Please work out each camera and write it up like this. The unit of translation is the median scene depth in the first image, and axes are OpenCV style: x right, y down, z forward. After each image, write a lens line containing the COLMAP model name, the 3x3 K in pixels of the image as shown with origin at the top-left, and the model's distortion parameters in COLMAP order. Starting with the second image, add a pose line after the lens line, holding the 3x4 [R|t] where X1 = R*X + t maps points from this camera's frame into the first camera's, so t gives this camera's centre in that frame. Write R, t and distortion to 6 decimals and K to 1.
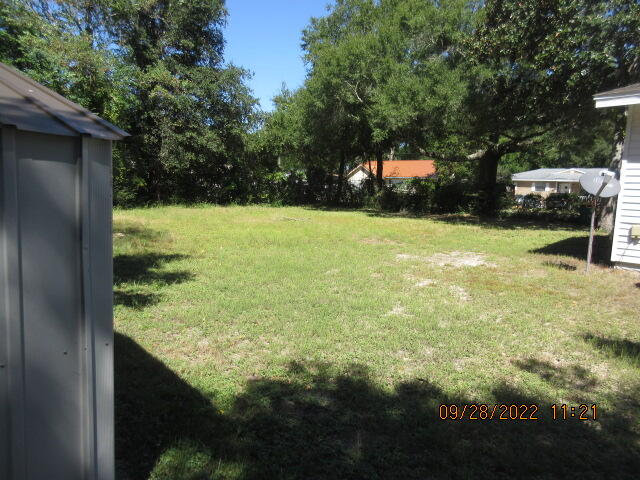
lens RADIAL K [[486.2, 0, 320.0], [0, 486.2, 240.0], [0, 0, 1]] dist [0.004079, 0.004417]
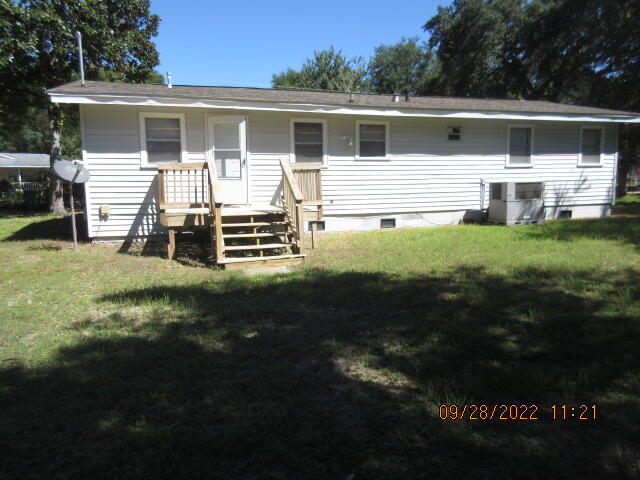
lens RADIAL K [[486.2, 0, 320.0], [0, 486.2, 240.0], [0, 0, 1]] dist [0.004079, 0.004417]
pose [[0.486157, -0.142491, 0.862176, -0.141597], [0.116313, 0.988389, 0.097765, -0.000256], [-0.866096, 0.052753, 0.497086, -0.061328]]
